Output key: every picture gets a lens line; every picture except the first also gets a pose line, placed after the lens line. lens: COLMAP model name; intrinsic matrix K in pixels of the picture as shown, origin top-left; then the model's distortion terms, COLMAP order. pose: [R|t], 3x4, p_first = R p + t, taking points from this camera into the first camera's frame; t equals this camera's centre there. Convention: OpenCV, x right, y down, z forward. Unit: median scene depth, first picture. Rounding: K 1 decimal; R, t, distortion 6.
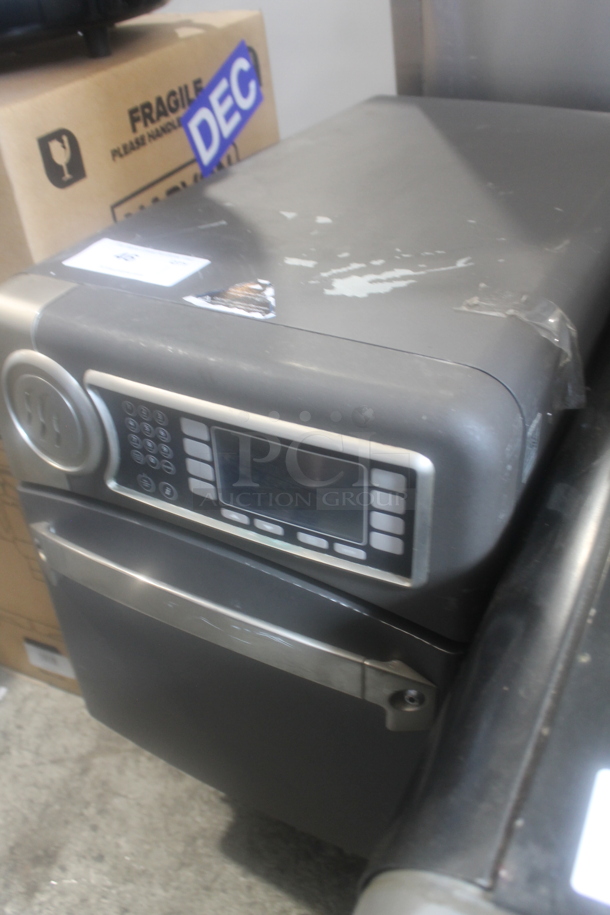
lens RADIAL K [[833.3, 0, 305.0], [0, 833.3, 457.5], [0, 0, 1]] dist [-0.149660, 0.139290]
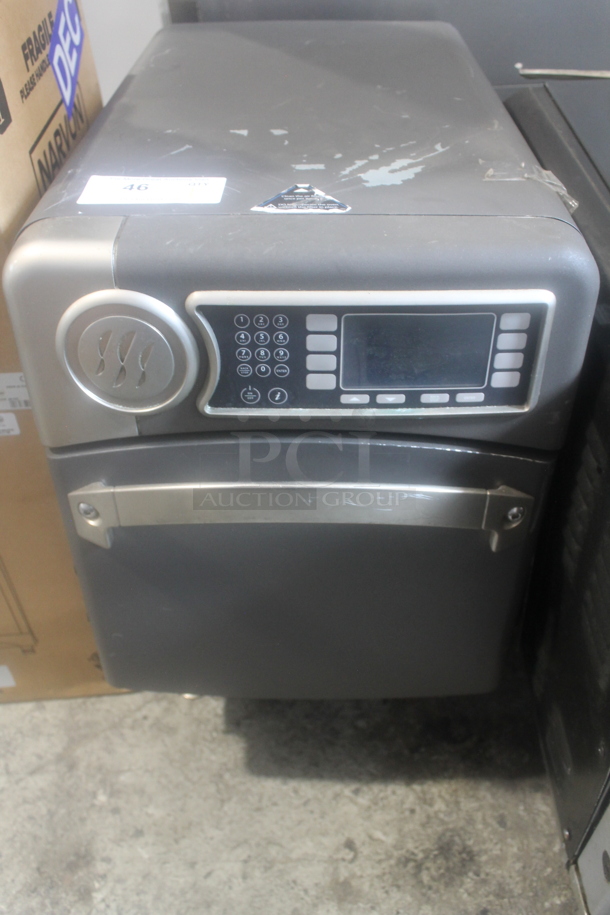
lens RADIAL K [[833.3, 0, 305.0], [0, 833.3, 457.5], [0, 0, 1]] dist [-0.149660, 0.139290]
pose [[0.879977, -0.270444, 0.390512, -0.517756], [0.249546, 0.962720, 0.104394, 0.013217], [-0.404186, 0.005586, 0.914660, 0.036138]]
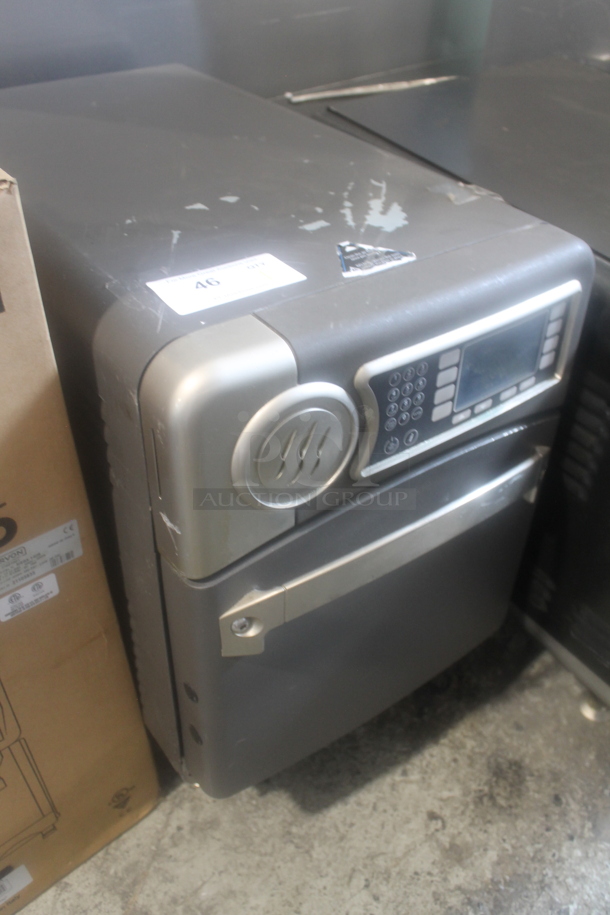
lens RADIAL K [[833.3, 0, 305.0], [0, 833.3, 457.5], [0, 0, 1]] dist [-0.149660, 0.139290]
pose [[0.418680, -0.522397, 0.742838, -0.983225], [0.491465, 0.818186, 0.298385, -0.313325], [-0.763655, 0.240151, 0.599298, 0.414079]]
